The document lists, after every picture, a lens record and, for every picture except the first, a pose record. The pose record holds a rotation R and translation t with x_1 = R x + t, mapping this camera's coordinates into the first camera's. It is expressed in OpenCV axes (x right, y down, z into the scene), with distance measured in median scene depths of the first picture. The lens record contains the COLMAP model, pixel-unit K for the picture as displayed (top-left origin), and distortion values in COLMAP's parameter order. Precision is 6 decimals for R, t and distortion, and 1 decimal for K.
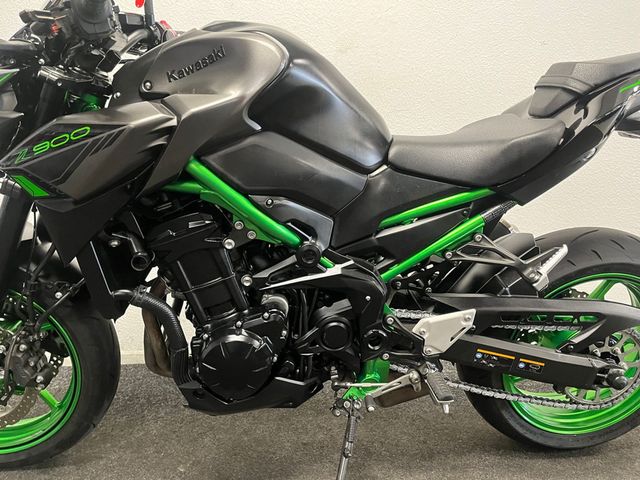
lens RADIAL K [[490.0, 0, 326.4], [0, 490.0, 237.8], [0, 0, 1]] dist [0.049714, -0.073035]
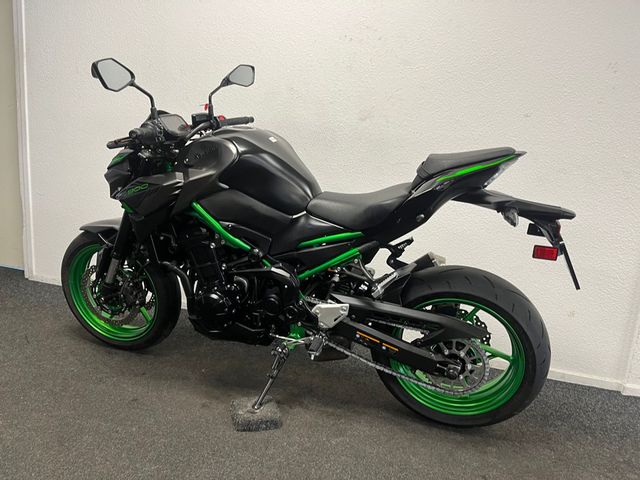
lens RADIAL K [[490.0, 0, 319.9], [0, 490.0, 240.2], [0, 0, 1]] dist [0.049714, -0.073035]
pose [[0.917981, 0.121959, -0.377408, 0.802076], [-0.122586, 0.992204, 0.022459, -0.090073], [0.377205, 0.025648, 0.925775, -0.539338]]
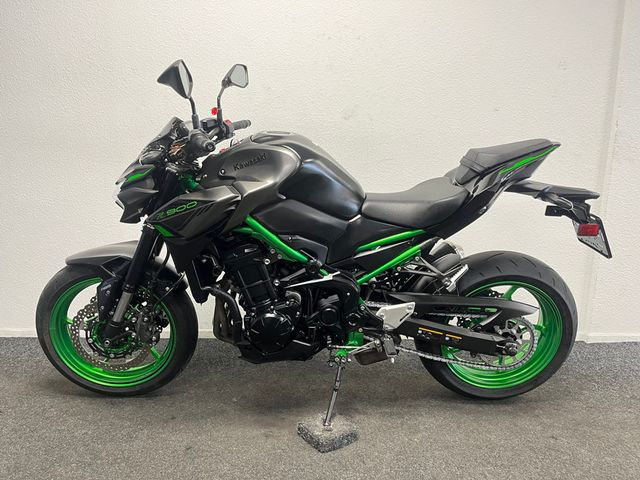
lens RADIAL K [[490.0, 0, 322.7], [0, 490.0, 238.7], [0, 0, 1]] dist [0.049714, -0.073035]
pose [[0.997763, 0.011848, -0.065792, 0.102061], [-0.011465, 0.999915, 0.006196, -0.073412], [0.065860, -0.005428, 0.997814, -0.653277]]
